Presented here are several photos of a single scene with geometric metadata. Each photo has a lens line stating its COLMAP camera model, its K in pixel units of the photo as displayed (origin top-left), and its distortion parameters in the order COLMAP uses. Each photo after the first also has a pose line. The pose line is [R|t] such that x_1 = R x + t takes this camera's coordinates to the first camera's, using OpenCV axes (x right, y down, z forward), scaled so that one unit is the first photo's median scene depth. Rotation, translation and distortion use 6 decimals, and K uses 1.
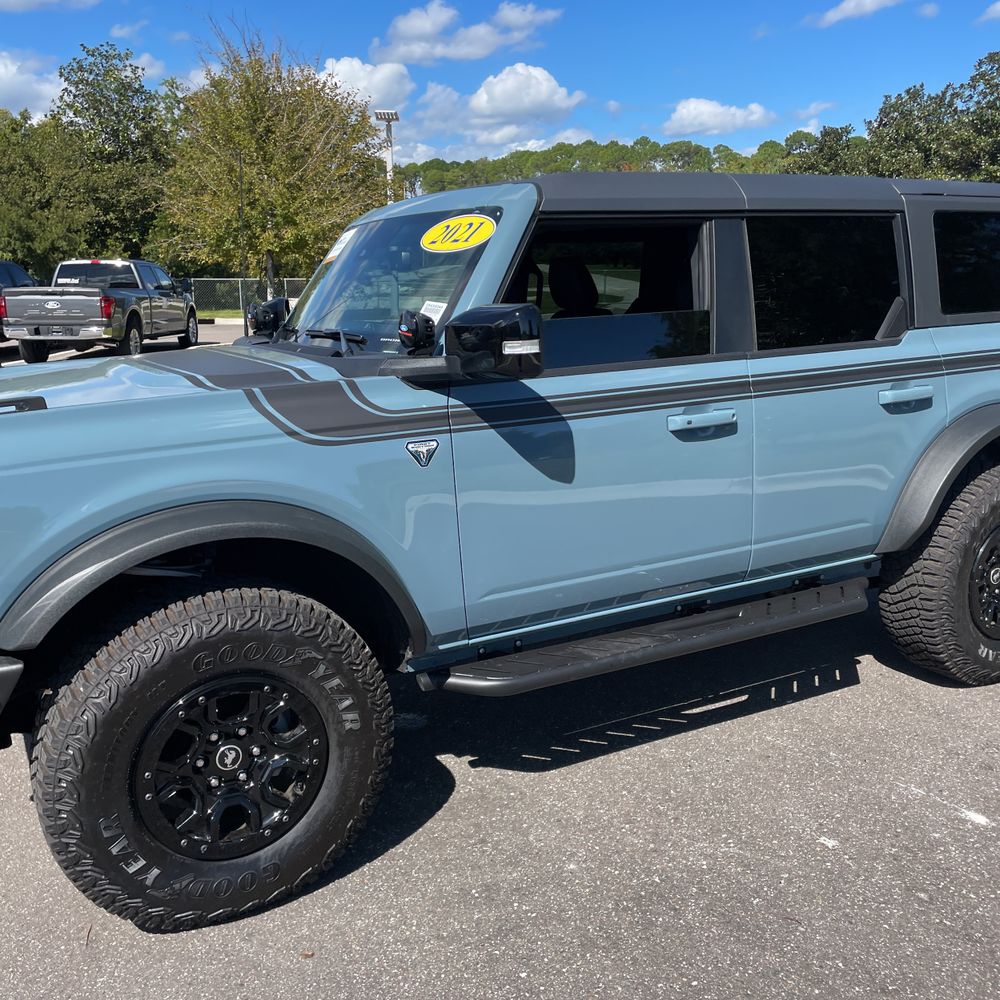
lens RADIAL K [[1017.4, 0, 498.5], [0, 1017.4, 493.2], [0, 0, 1]] dist [0.035969, 0.000000]
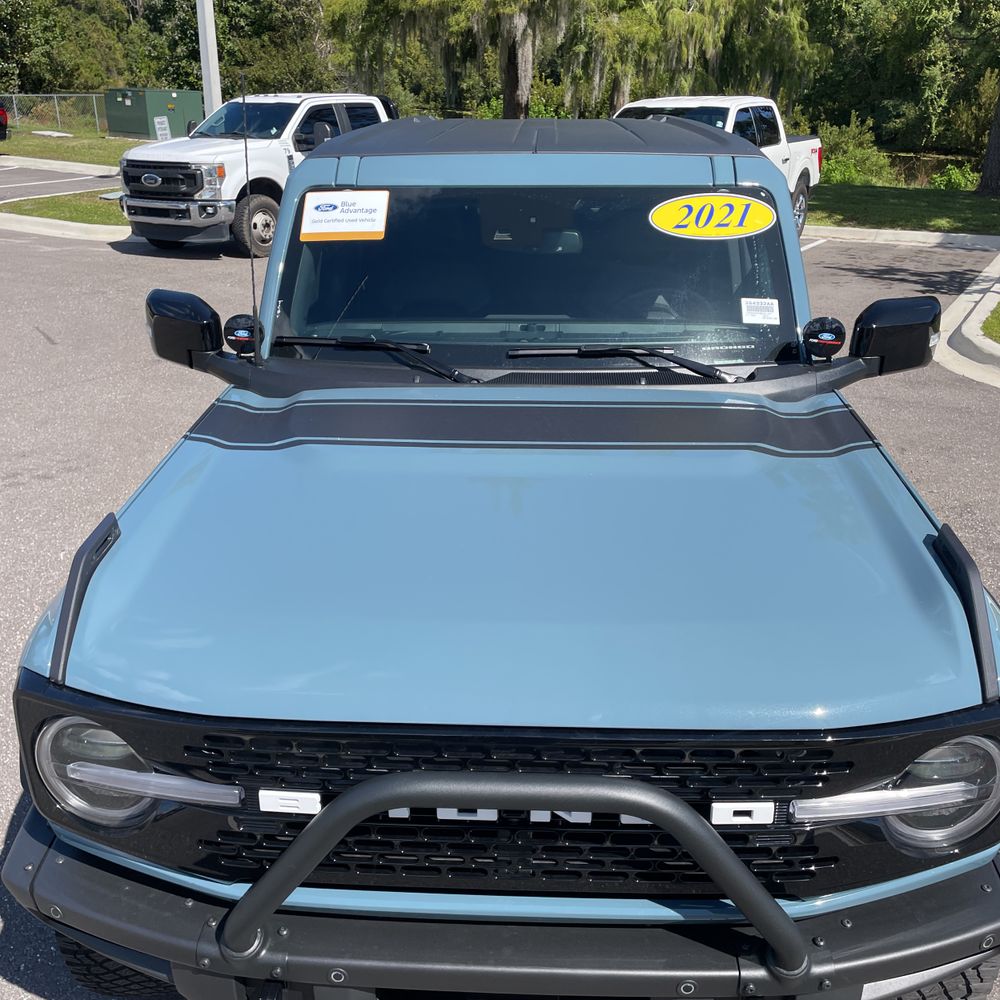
lens RADIAL K [[1017.4, 0, 510.7], [0, 1017.4, 512.7], [0, 0, 1]] dist [0.035969, 0.000000]
pose [[0.523938, -0.311231, 0.792858, -0.890443], [0.162500, 0.950278, 0.265642, -0.256826], [-0.836111, -0.010341, 0.548462, 0.602995]]
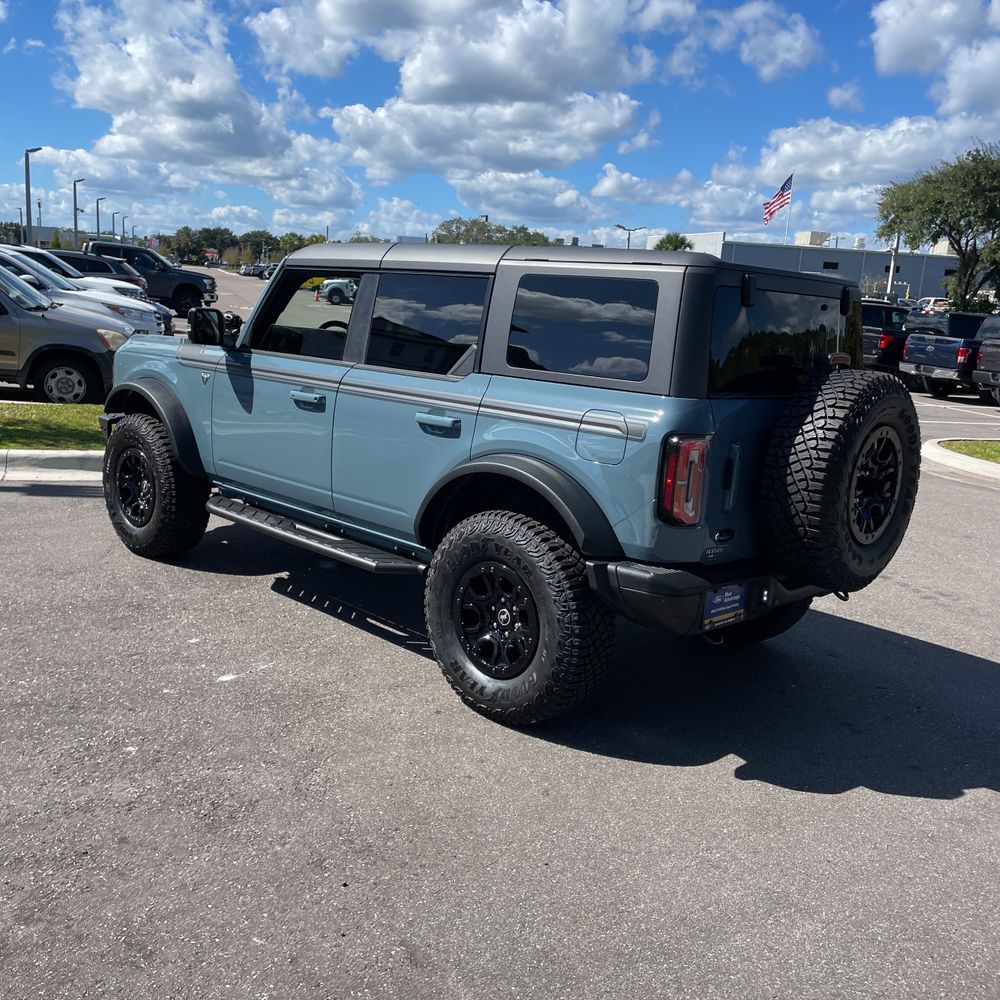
lens RADIAL K [[1017.4, 0, 493.3], [0, 1017.4, 481.1], [0, 0, 1]] dist [0.035969, 0.000000]
pose [[0.292744, 0.206795, -0.933561, 1.704615], [-0.275843, 0.953090, 0.124622, -0.214051], [0.915539, 0.221034, 0.336055, 0.727389]]
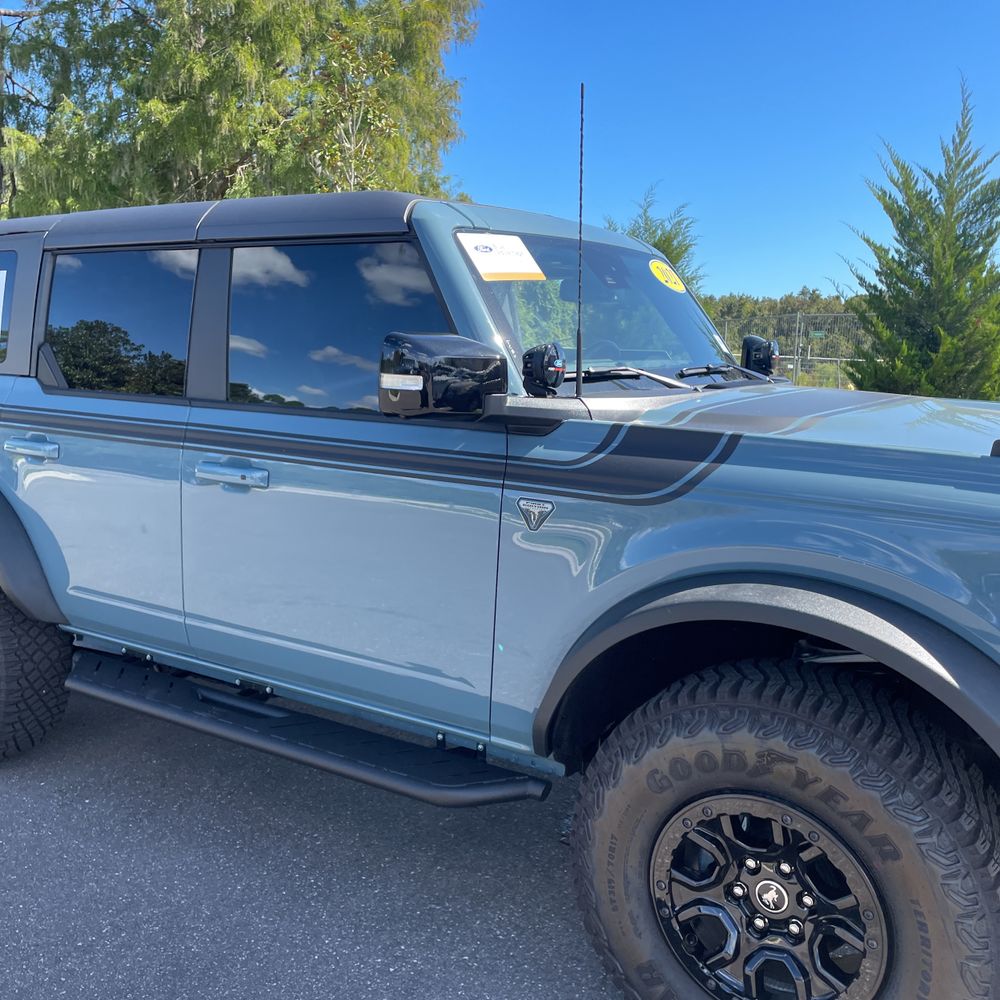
lens RADIAL K [[1017.4, 0, 507.0], [0, 1017.4, 490.3], [0, 0, 1]] dist [0.035969, 0.000000]
pose [[-0.462659, -0.113786, 0.879204, -0.928874], [0.185884, 0.957233, 0.221702, -0.290540], [-0.866830, 0.266002, -0.421722, 1.581855]]
